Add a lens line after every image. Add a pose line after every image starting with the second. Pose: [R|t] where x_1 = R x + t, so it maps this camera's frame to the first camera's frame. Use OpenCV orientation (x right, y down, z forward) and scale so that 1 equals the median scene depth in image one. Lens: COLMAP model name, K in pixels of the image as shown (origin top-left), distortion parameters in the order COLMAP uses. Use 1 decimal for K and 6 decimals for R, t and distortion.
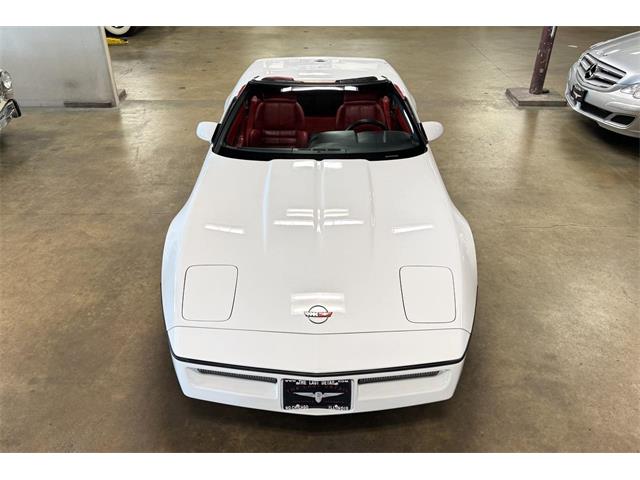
lens RADIAL K [[575.6, 0, 303.7], [0, 575.6, 247.8], [0, 0, 1]] dist [0.012989, 0.004386]
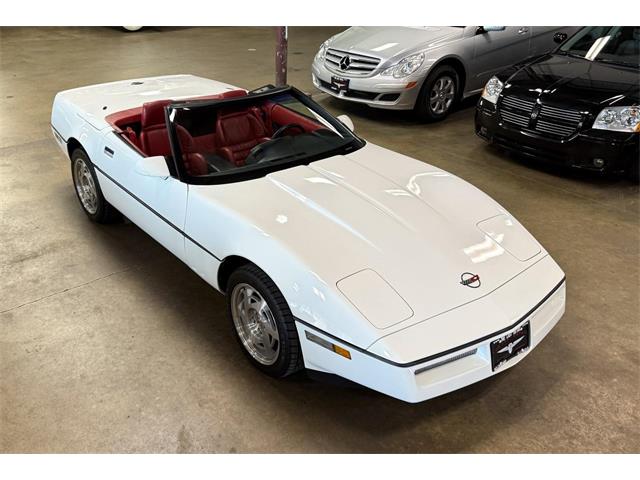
lens RADIAL K [[632.2, 0, 288.7], [0, 632.2, 243.3], [0, 0, 1]] dist [0.036141, 0.000000]
pose [[0.772837, -0.275649, 0.571613, -0.429839], [0.315587, 0.948401, 0.030665, -0.044734], [-0.550571, 0.156695, 0.819950, 0.101289]]
